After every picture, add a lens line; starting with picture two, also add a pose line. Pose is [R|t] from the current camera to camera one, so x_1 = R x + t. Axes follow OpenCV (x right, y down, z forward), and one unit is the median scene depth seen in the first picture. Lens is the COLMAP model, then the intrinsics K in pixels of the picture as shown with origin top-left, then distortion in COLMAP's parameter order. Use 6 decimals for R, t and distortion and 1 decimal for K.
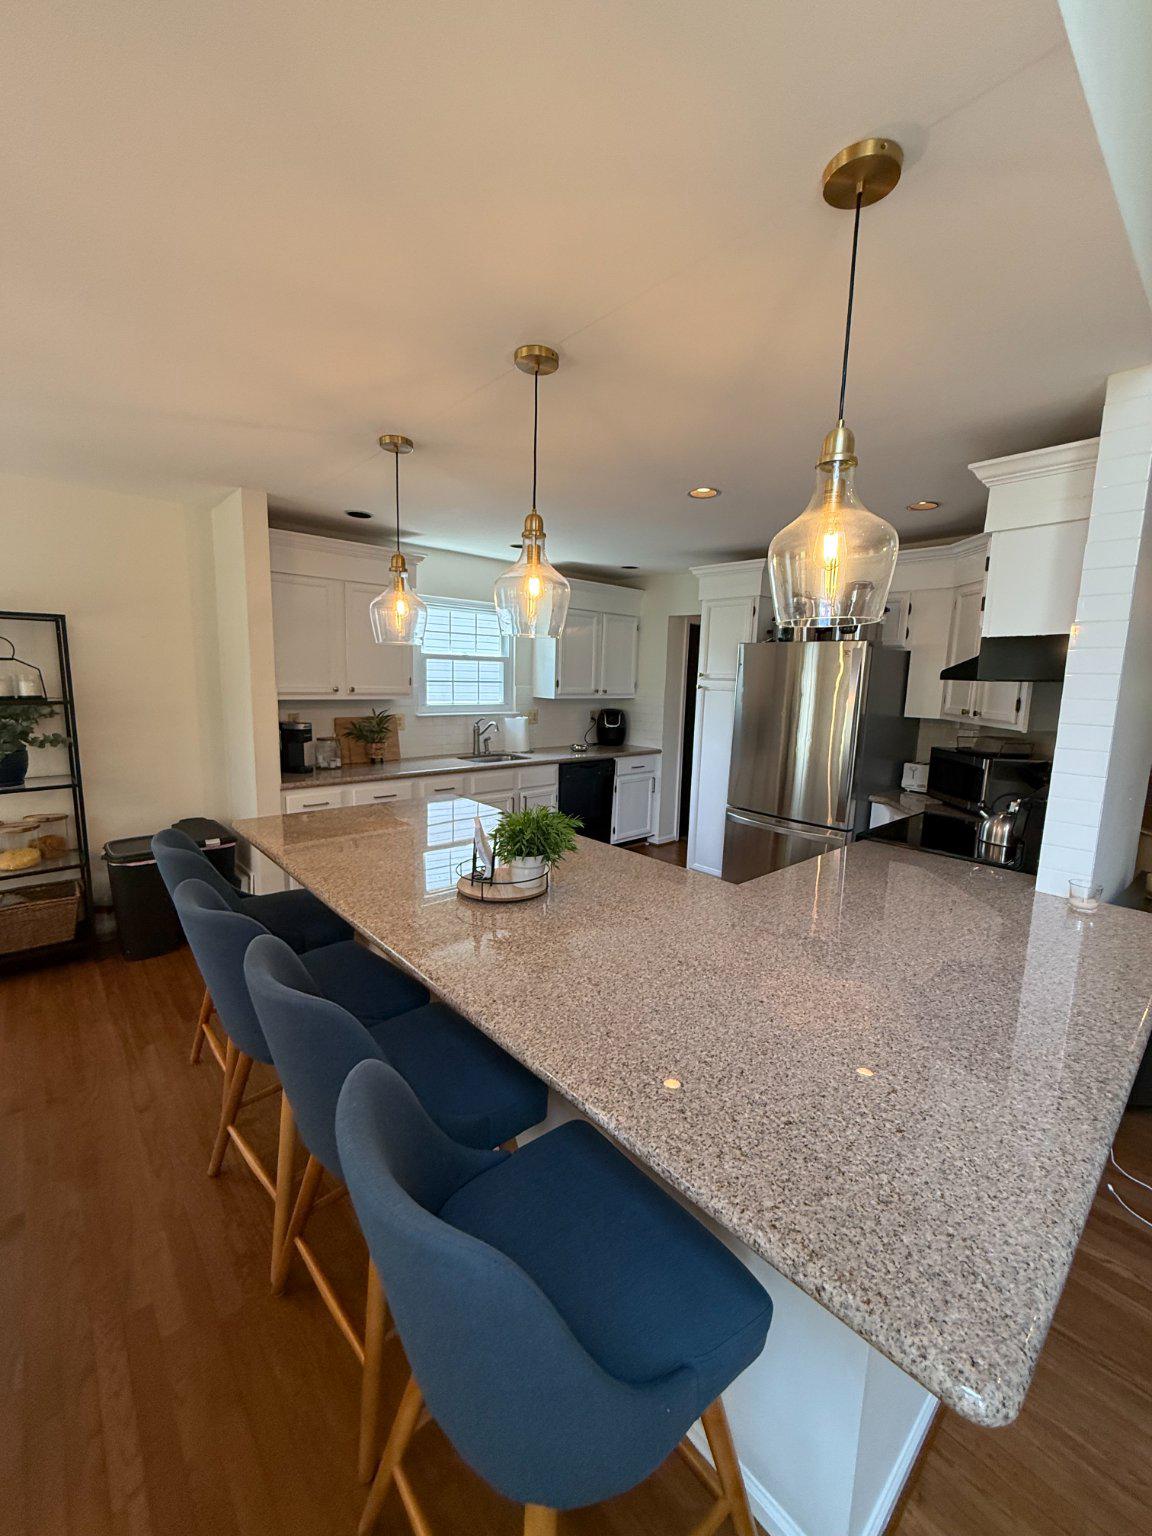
lens RADIAL K [[613.9, 0, 576.0], [0, 613.9, 768.0], [0, 0, 1]] dist [0.000038, 0.000138]
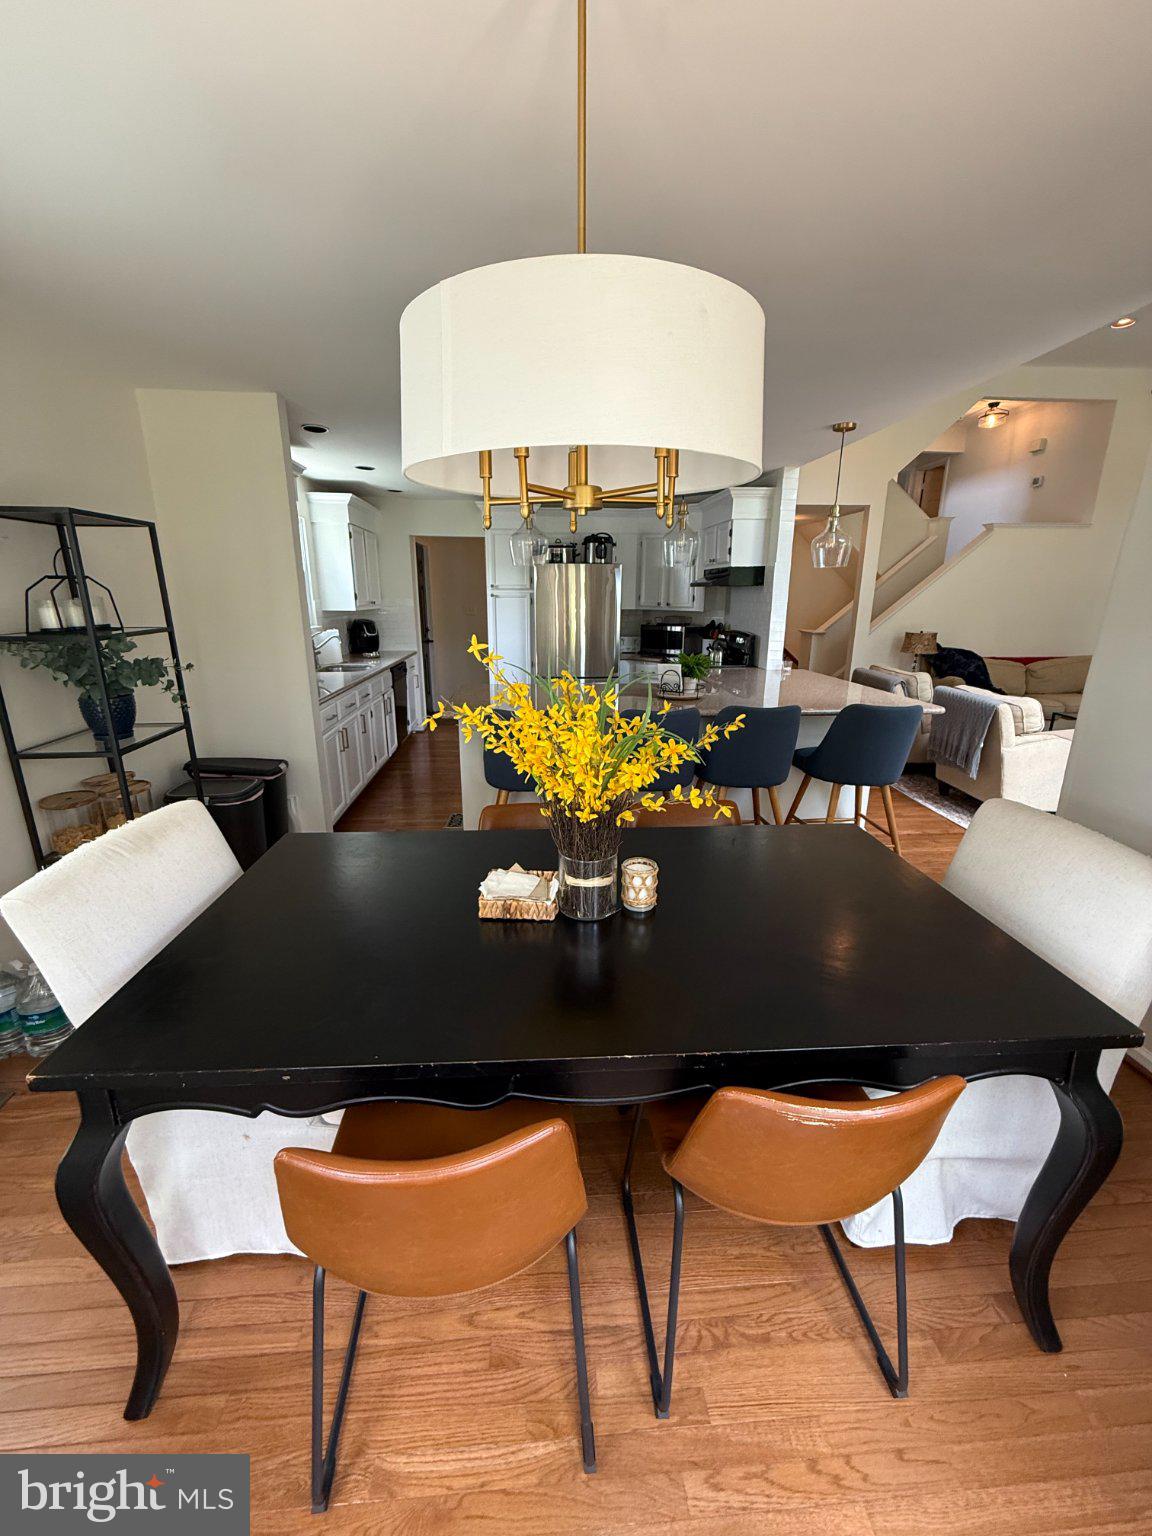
lens RADIAL K [[613.9, 0, 576.0], [0, 613.9, 768.0], [0, 0, 1]] dist [0.000038, 0.000138]
pose [[0.603879, -0.239432, 0.760265, -1.180149], [0.131265, 0.970667, 0.201430, -0.016195], [-0.786193, -0.021843, 0.617595, 0.022804]]
